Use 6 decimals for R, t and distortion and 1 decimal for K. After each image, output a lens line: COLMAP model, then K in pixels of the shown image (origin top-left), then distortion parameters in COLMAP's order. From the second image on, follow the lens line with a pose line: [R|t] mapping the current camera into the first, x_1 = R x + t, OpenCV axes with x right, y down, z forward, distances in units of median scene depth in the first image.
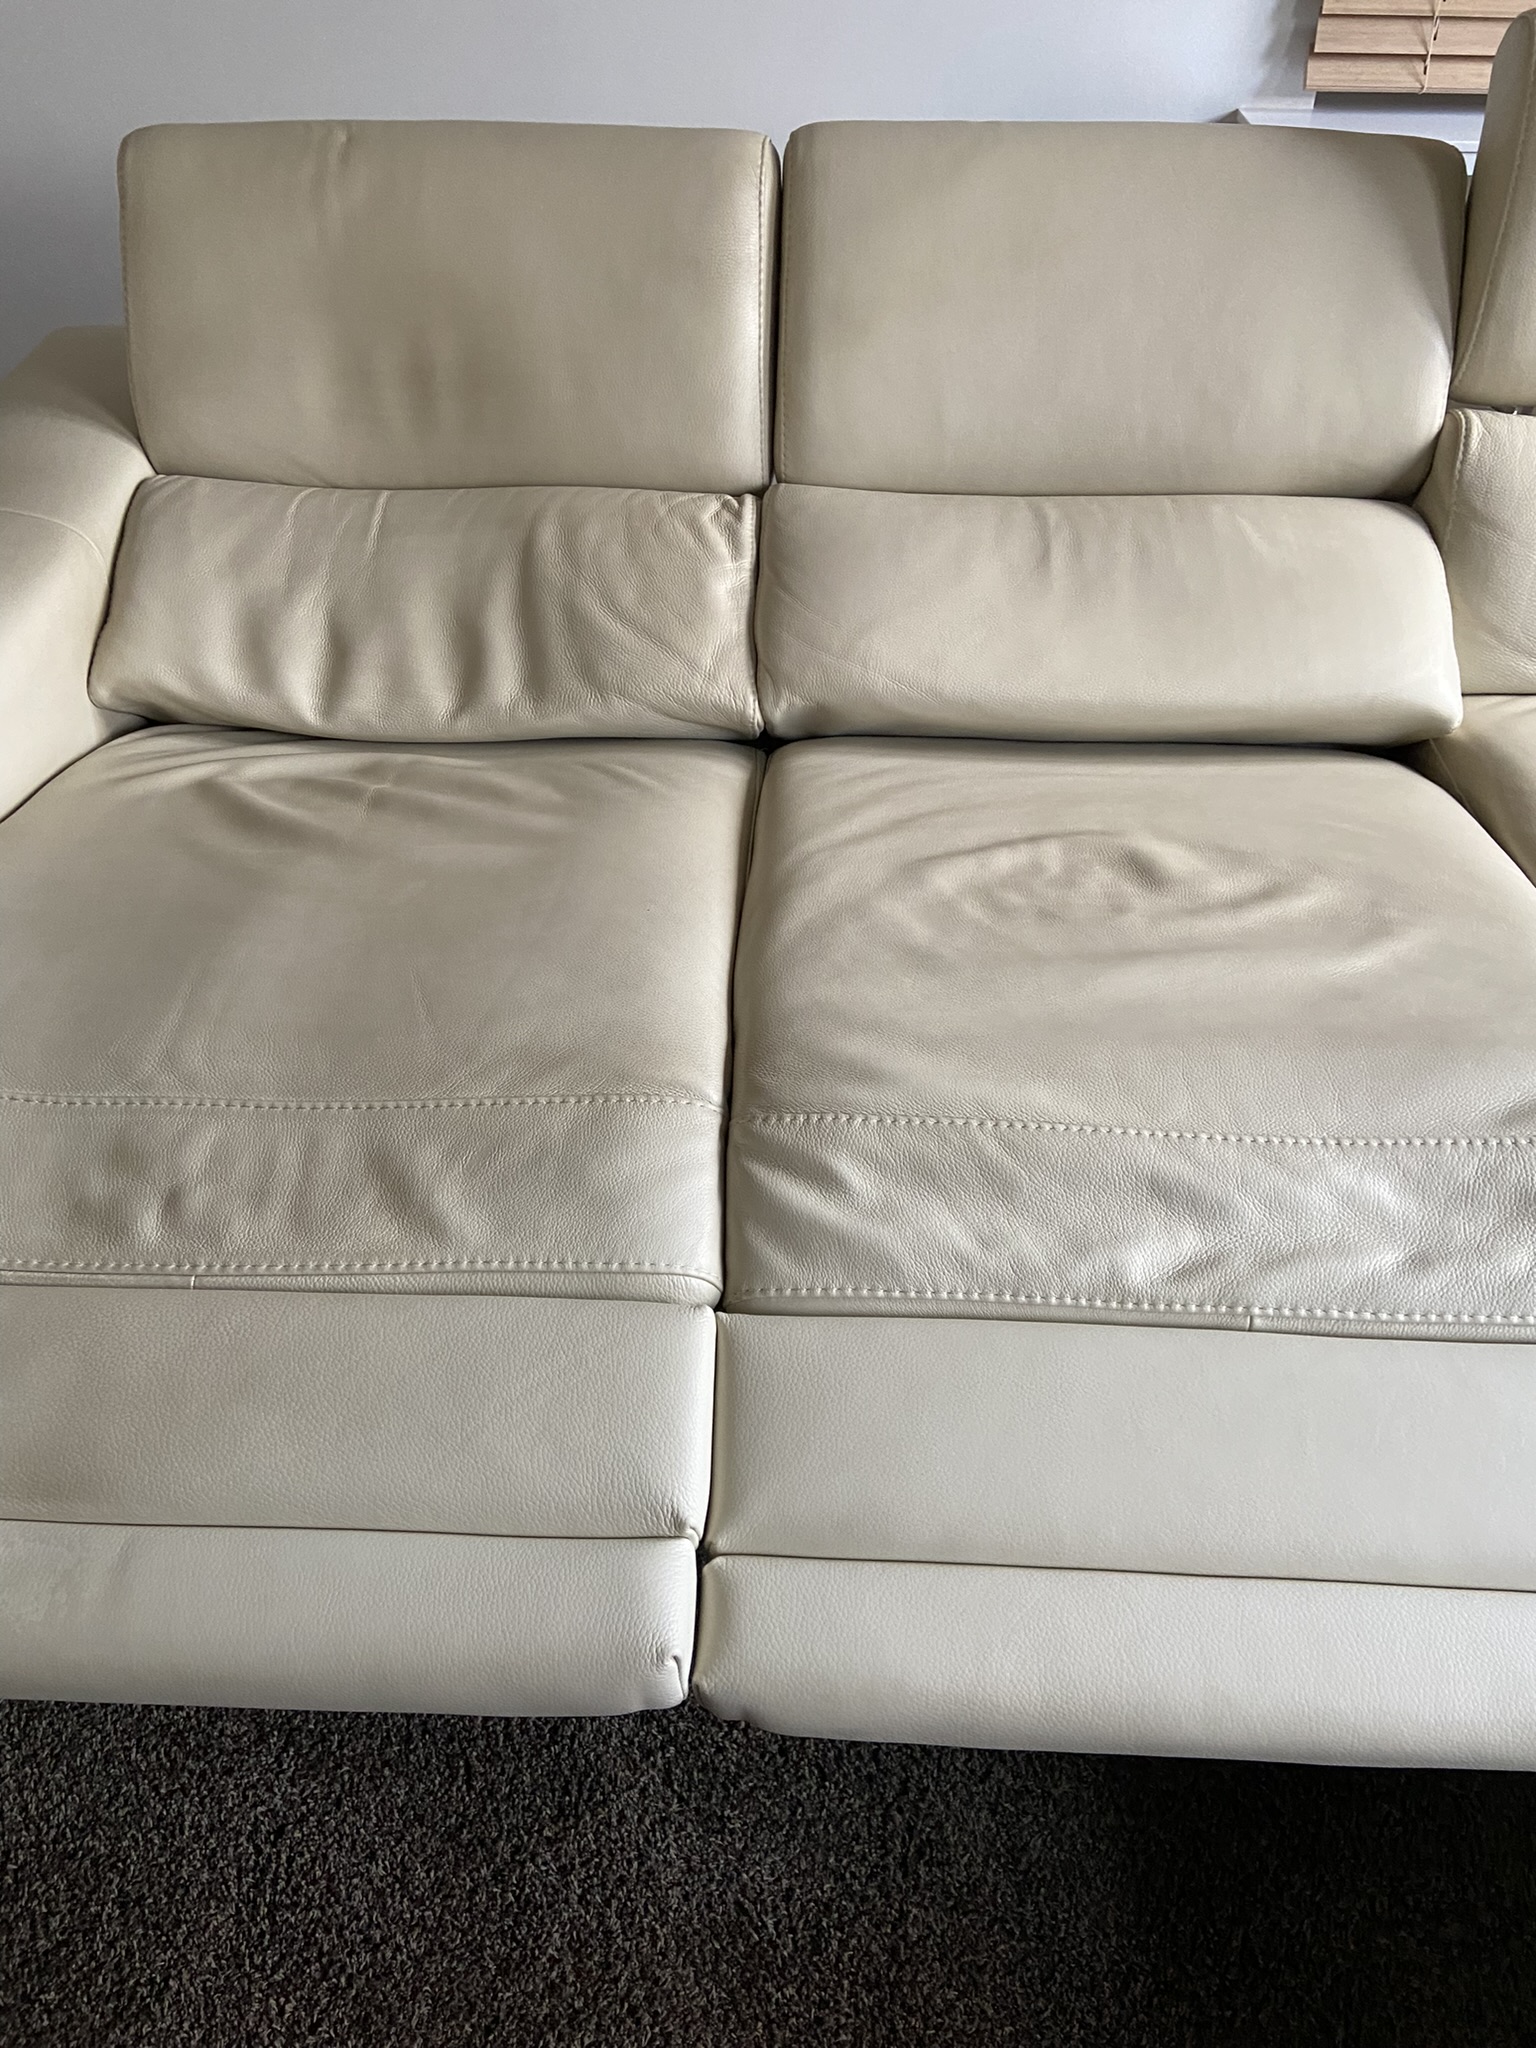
lens RADIAL K [[1538.8, 0, 763.9], [0, 1538.8, 1015.2], [0, 0, 1]] dist [0.123348, -0.144057]
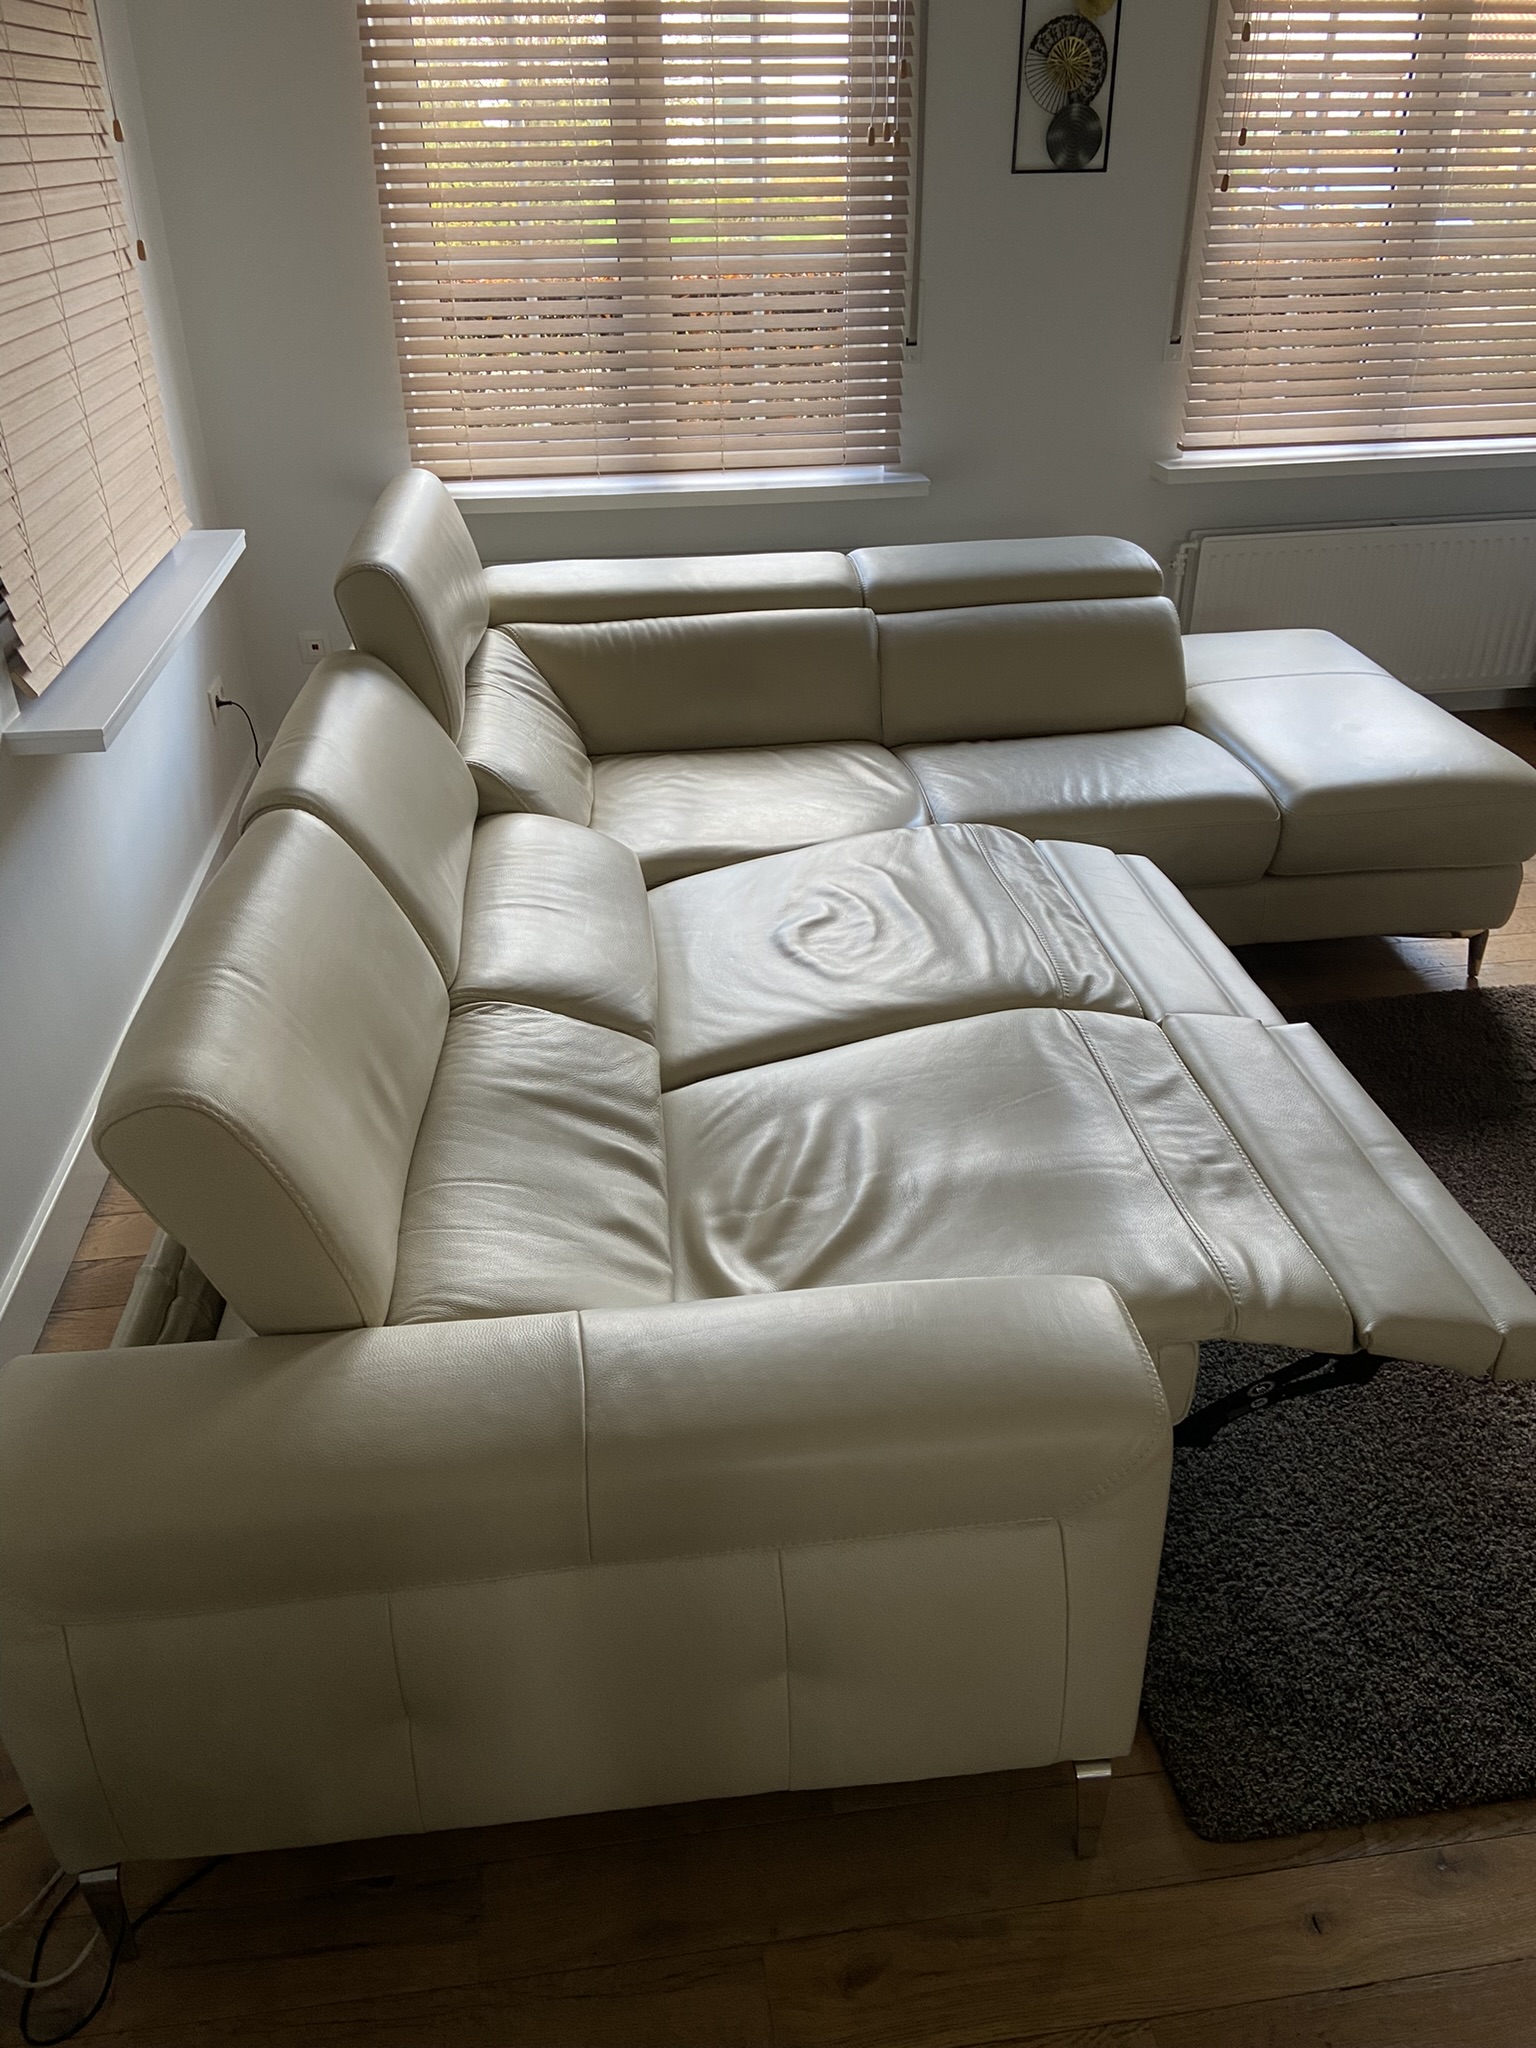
lens RADIAL K [[1538.8, 0, 767.6], [0, 1538.8, 1016.8], [0, 0, 1]] dist [0.123348, -0.144057]
pose [[-0.152022, -0.489231, 0.858803, -1.442349], [0.673249, 0.584891, 0.452369, -0.932060], [-0.723619, 0.646958, 0.240459, 0.670060]]
